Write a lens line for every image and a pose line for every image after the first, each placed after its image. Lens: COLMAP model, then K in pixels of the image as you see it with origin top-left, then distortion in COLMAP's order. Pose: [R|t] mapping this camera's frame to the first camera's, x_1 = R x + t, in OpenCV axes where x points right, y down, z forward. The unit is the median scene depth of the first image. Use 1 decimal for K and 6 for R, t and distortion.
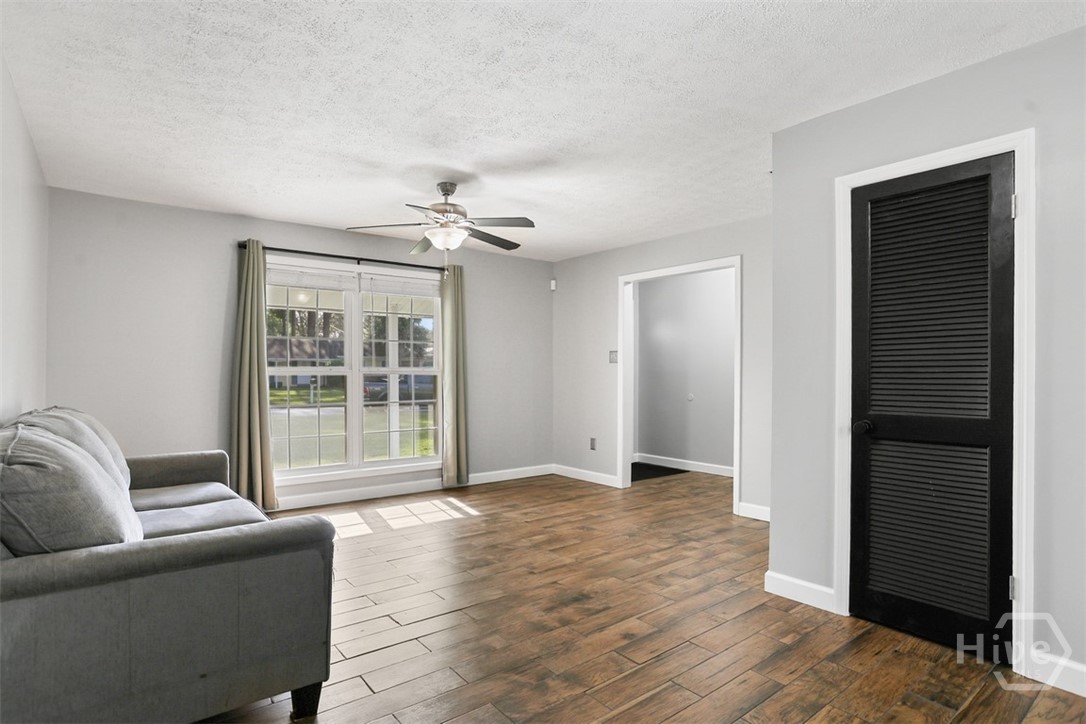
lens RADIAL K [[562.2, 0, 544.4], [0, 562.2, 369.2], [0, 0, 1]] dist [-0.020498, 0.000724]
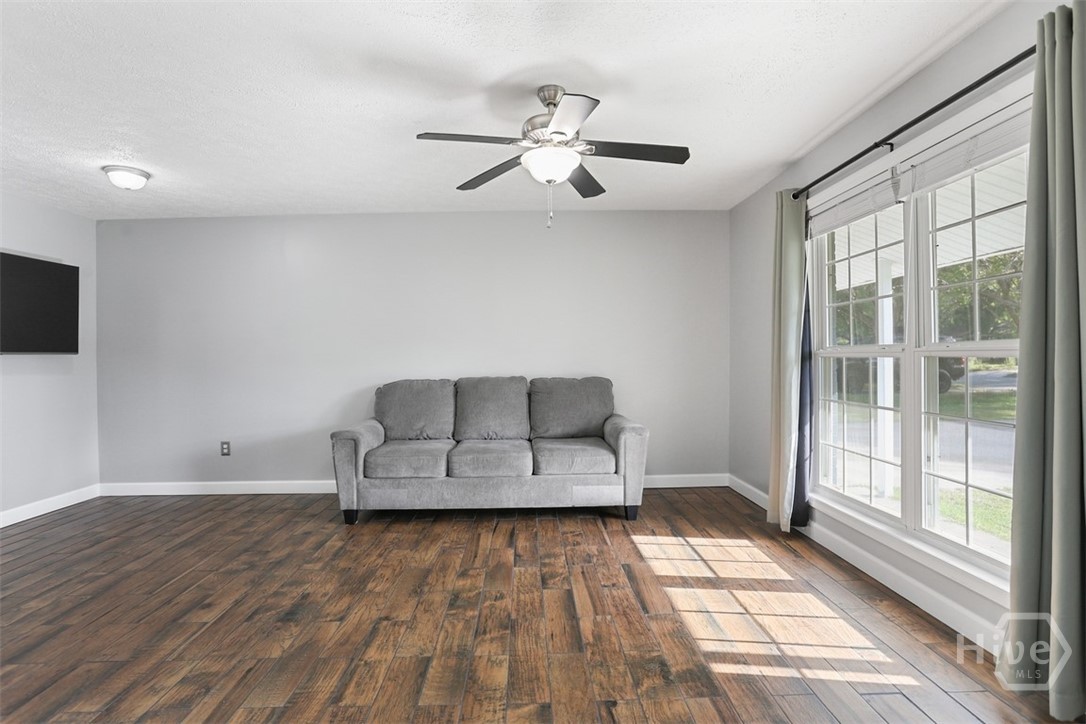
lens RADIAL K [[562.2, 0, 546.3], [0, 562.2, 359.8], [0, 0, 1]] dist [-0.020498, 0.000724]
pose [[-0.611186, 0.004873, -0.791472, 0.432937], [0.012599, 0.999914, -0.003572, 0.012744], [0.791387, -0.012155, -0.611195, 1.586389]]
